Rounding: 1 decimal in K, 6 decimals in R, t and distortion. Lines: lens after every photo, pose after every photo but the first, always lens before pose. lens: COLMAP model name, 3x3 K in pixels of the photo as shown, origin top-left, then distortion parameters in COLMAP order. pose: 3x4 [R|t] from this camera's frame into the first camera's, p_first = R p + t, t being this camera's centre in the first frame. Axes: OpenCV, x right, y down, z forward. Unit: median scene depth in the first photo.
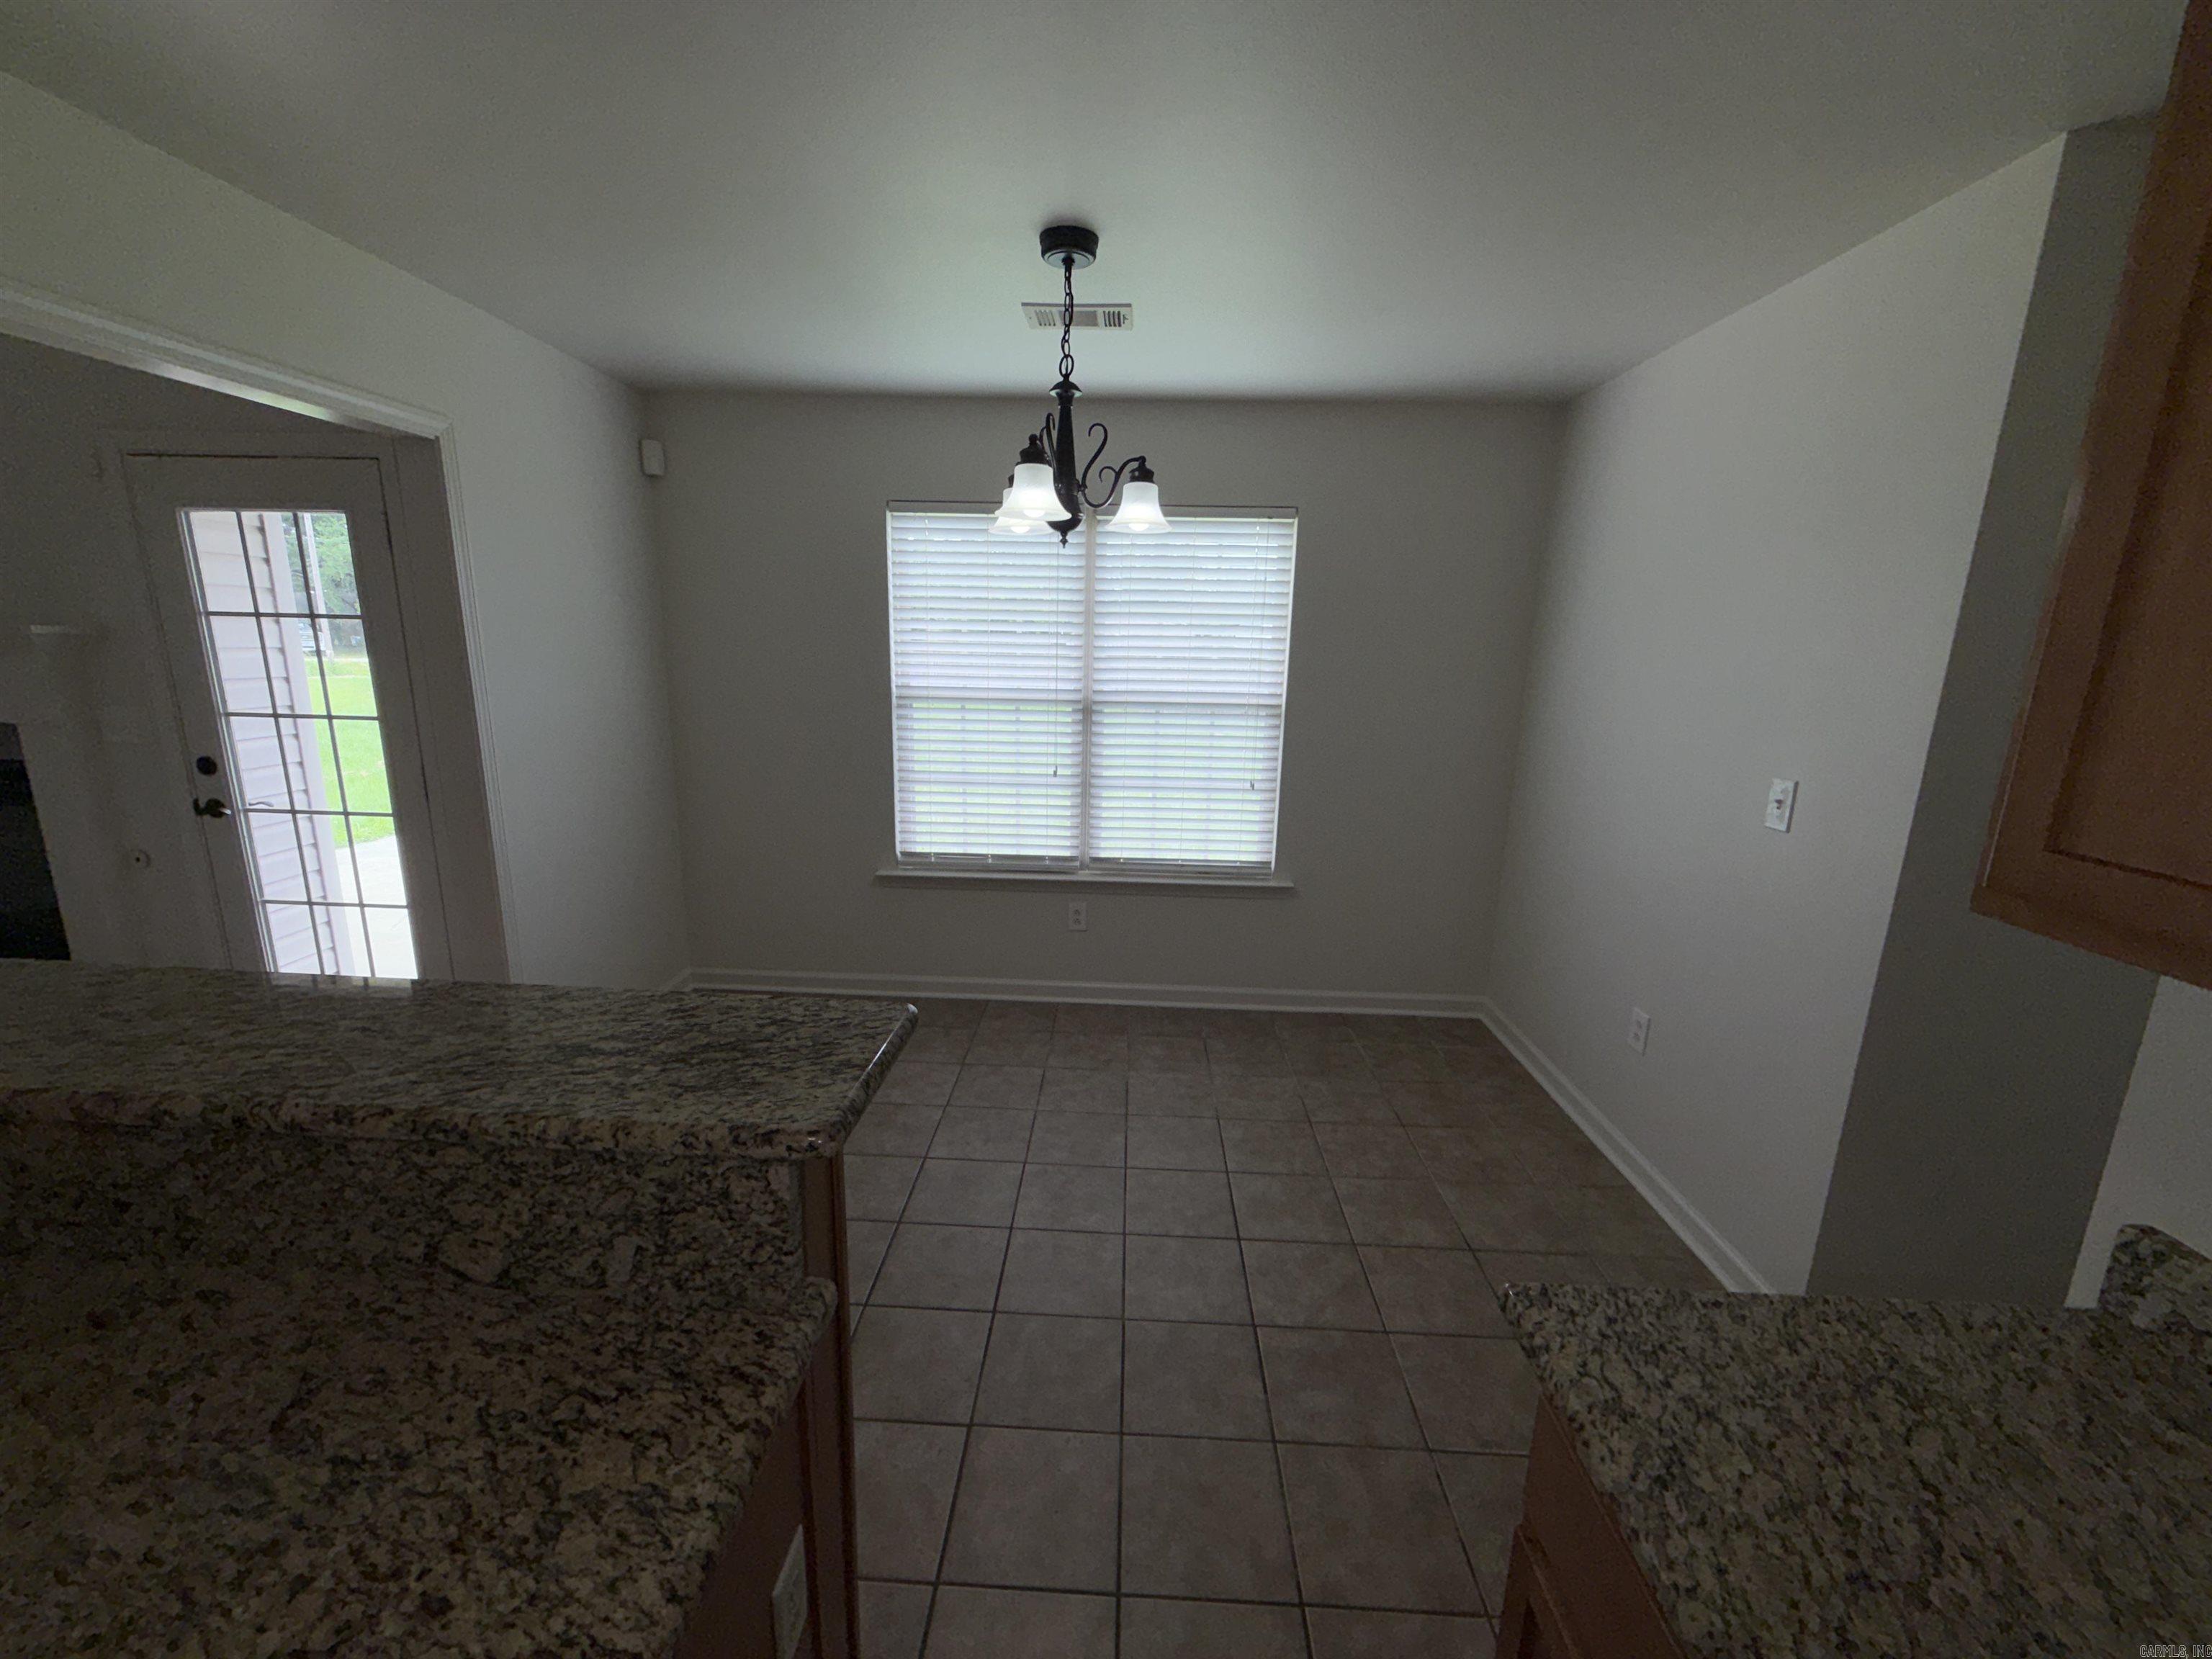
lens RADIAL K [[883.2, 0, 1100.5], [0, 883.2, 832.9], [0, 0, 1]] dist [-0.001744, 0.000498]
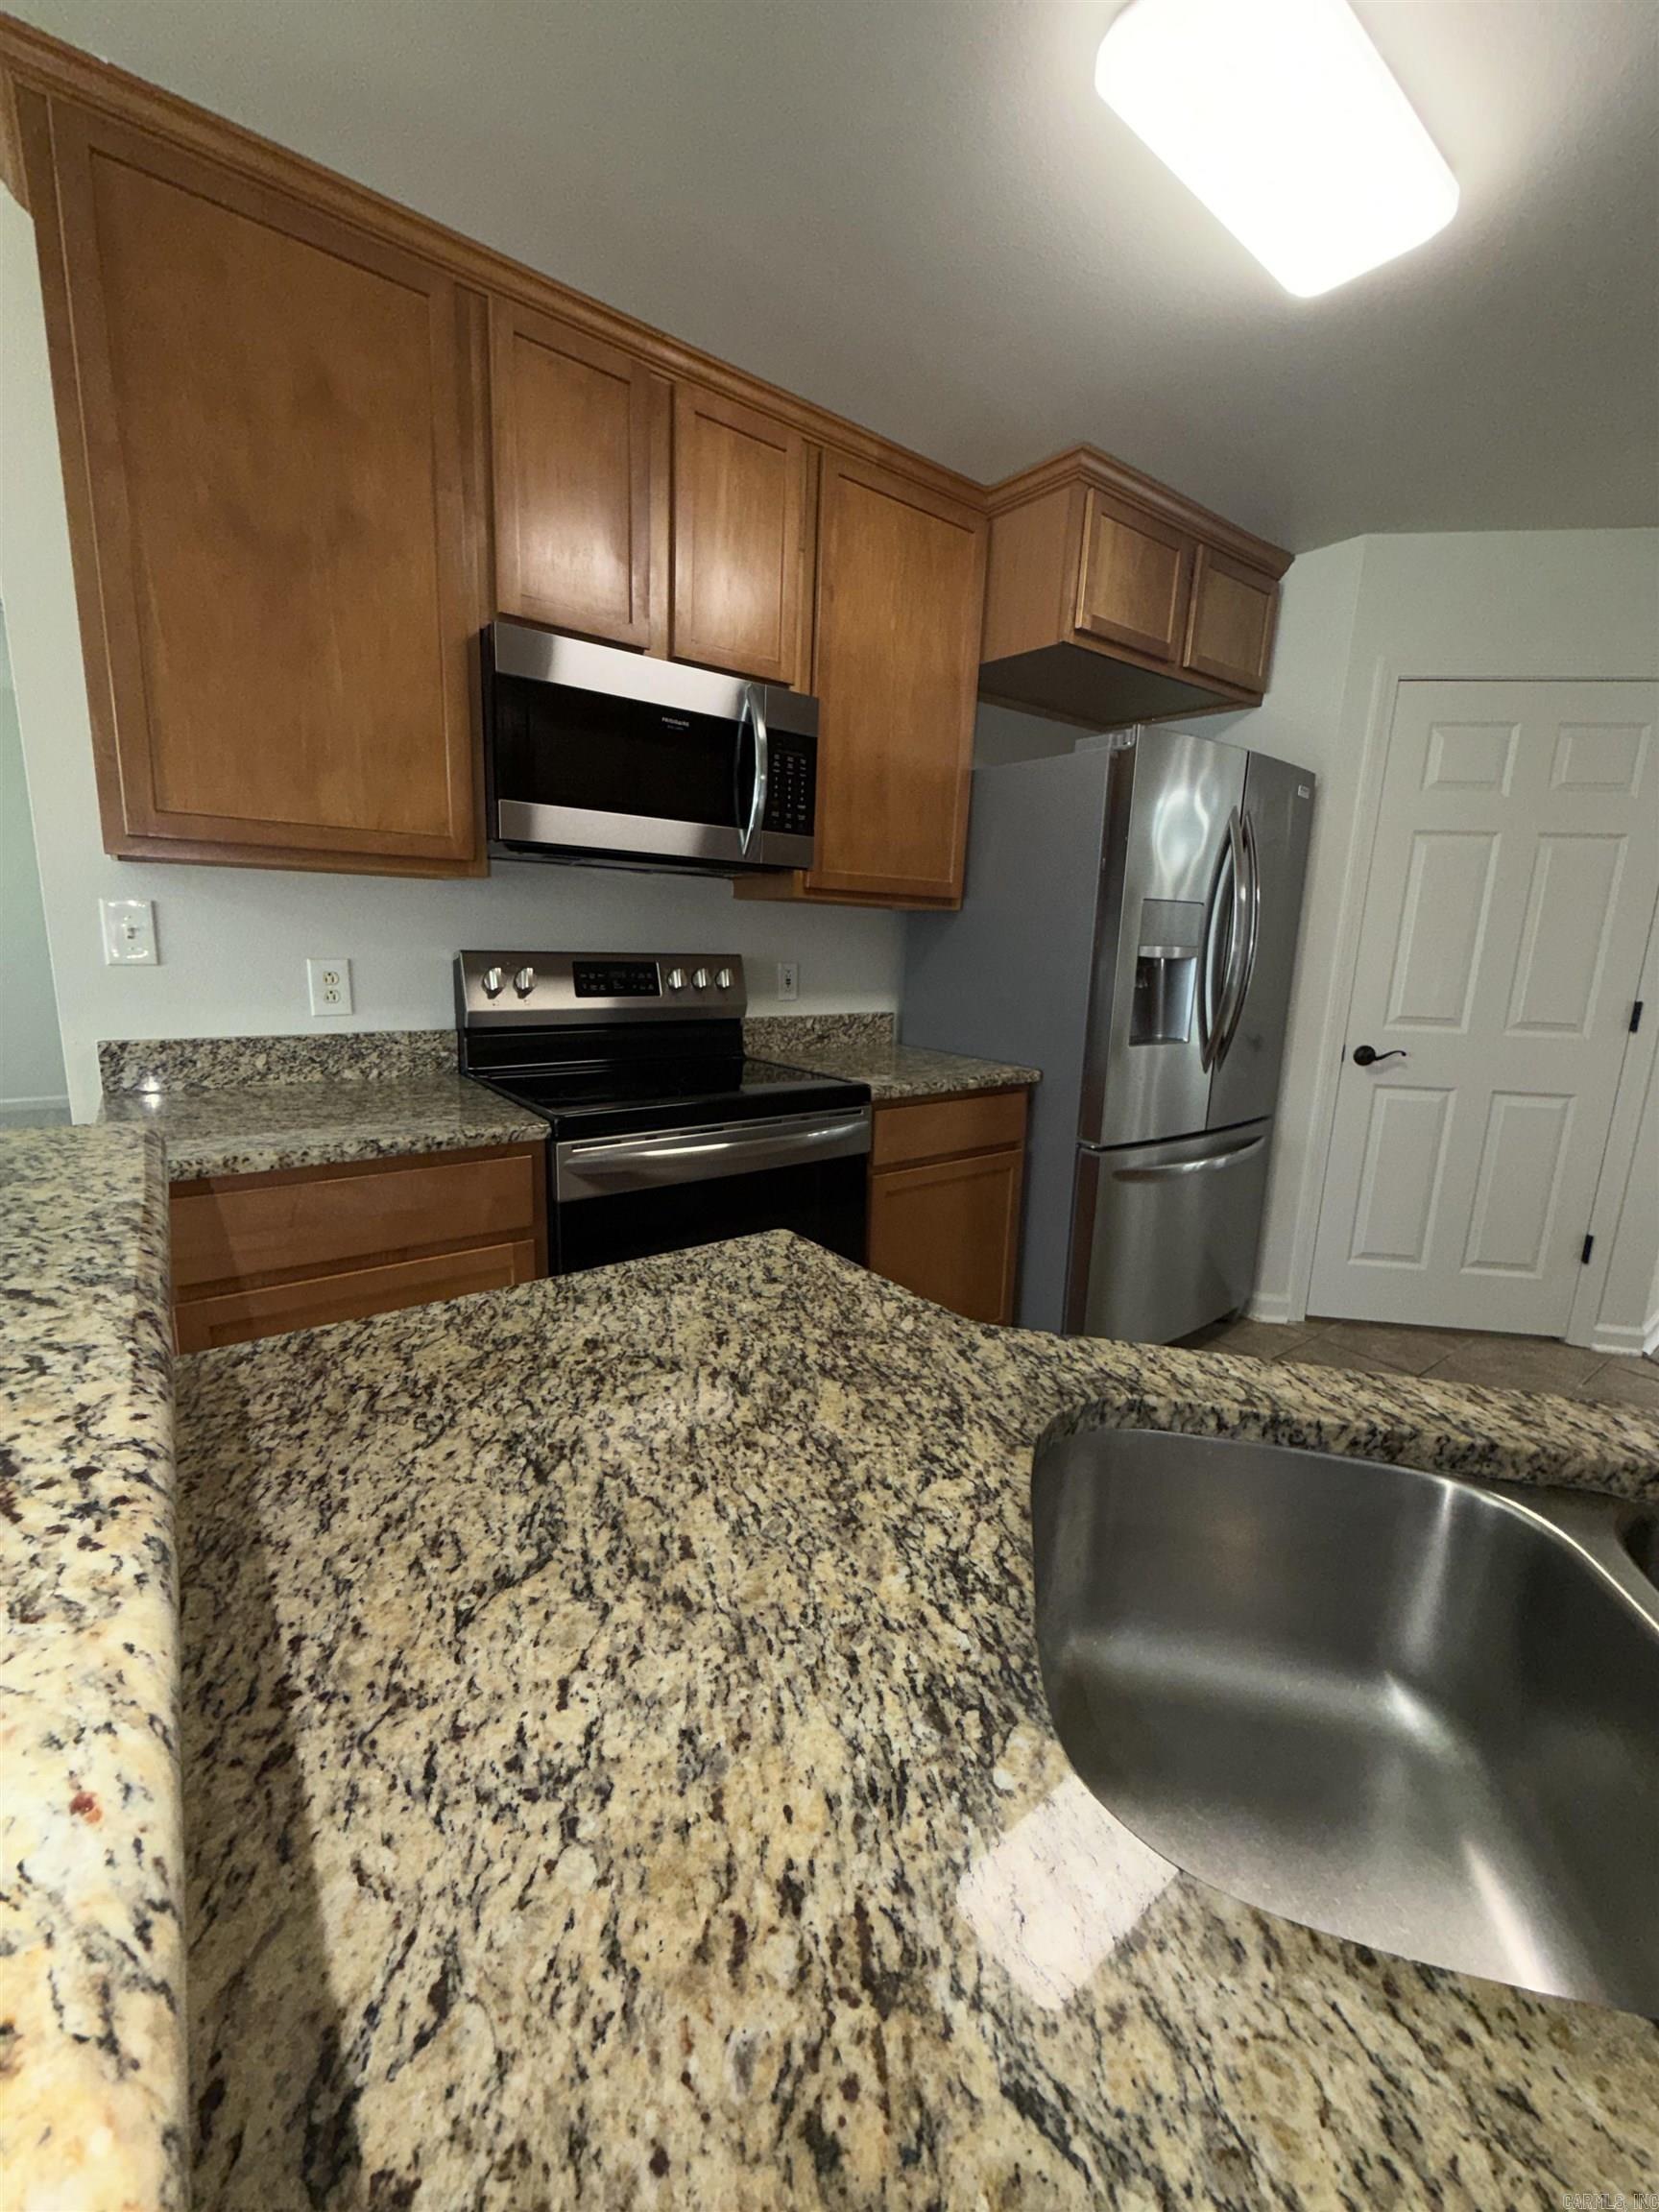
lens RADIAL K [[881.8, 0, 827.4], [0, 881.8, 1102.2], [0, 0, 1]] dist [-0.000494, -0.000138]
pose [[-0.630536, -0.194388, 0.751423, -1.134767], [0.120351, 0.931934, 0.342075, 0.097872], [-0.766772, 0.306125, -0.564223, 0.826229]]
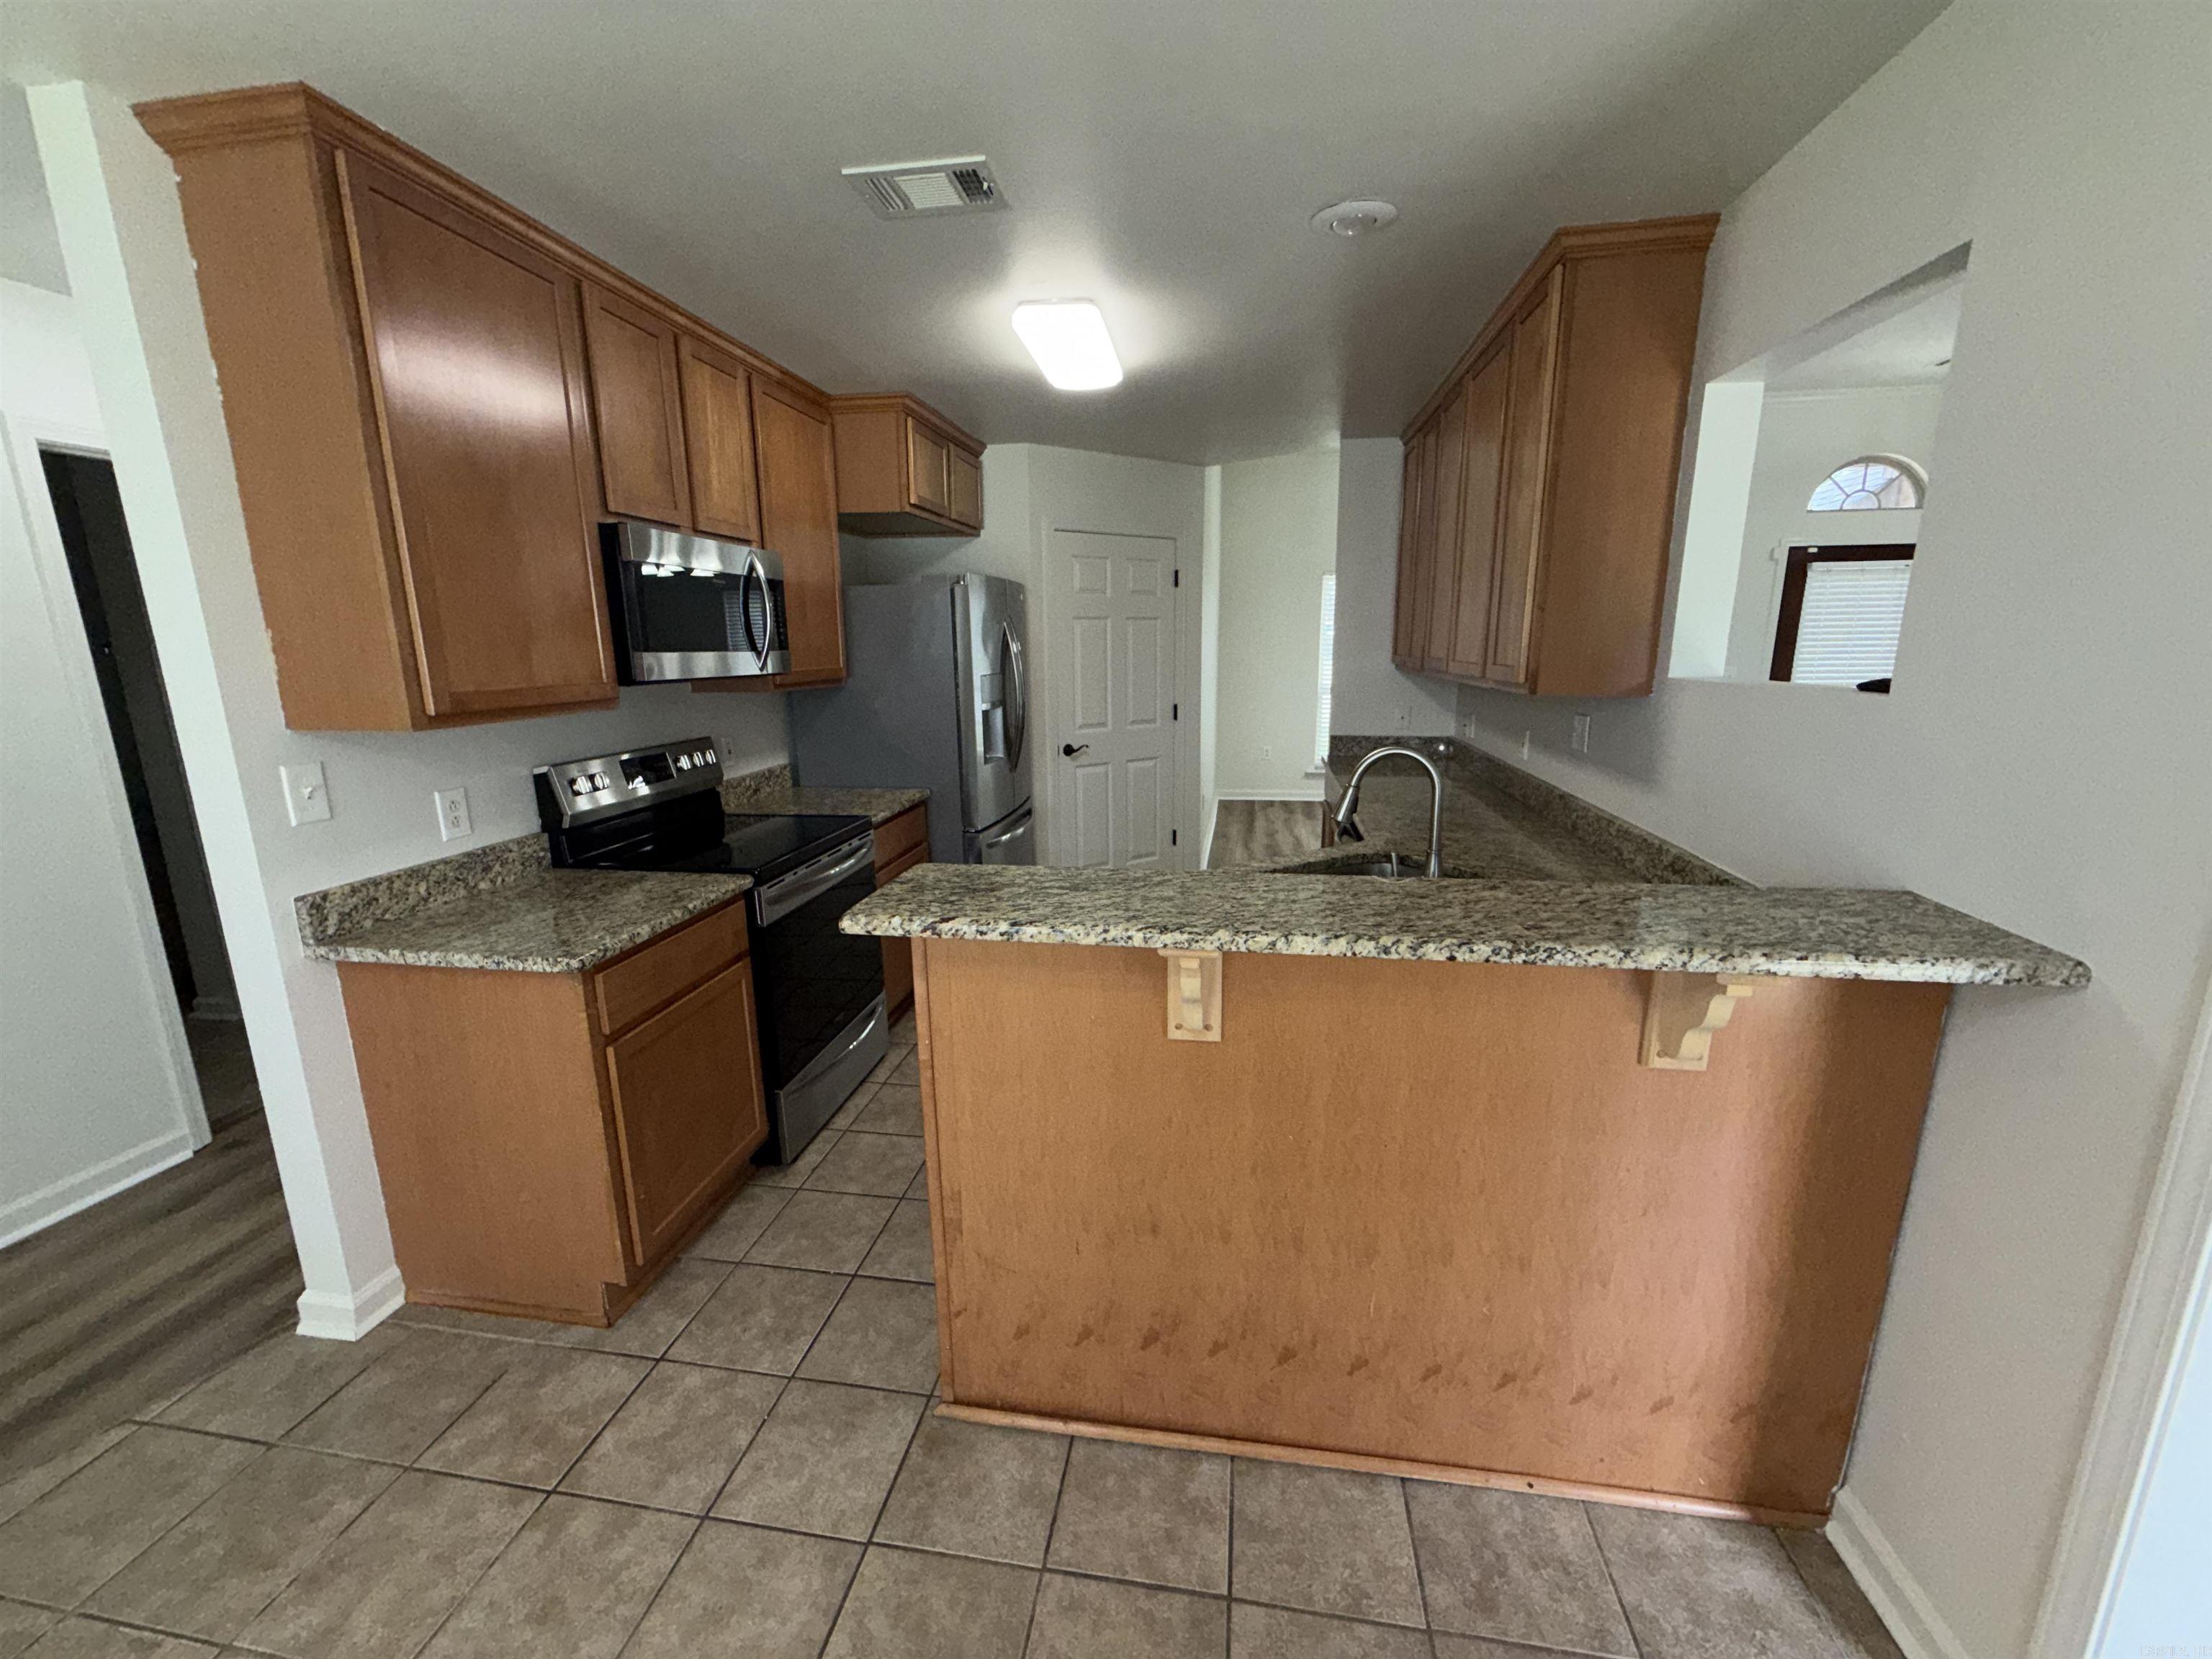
lens RADIAL K [[883.2, 0, 1100.5], [0, 883.2, 832.9], [0, 0, 1]] dist [-0.001744, 0.000498]
pose [[-0.992262, -0.039650, 0.117657, -0.807579], [0.014075, 0.905608, 0.423882, -0.477189], [-0.123358, 0.422259, -0.898043, 2.301721]]
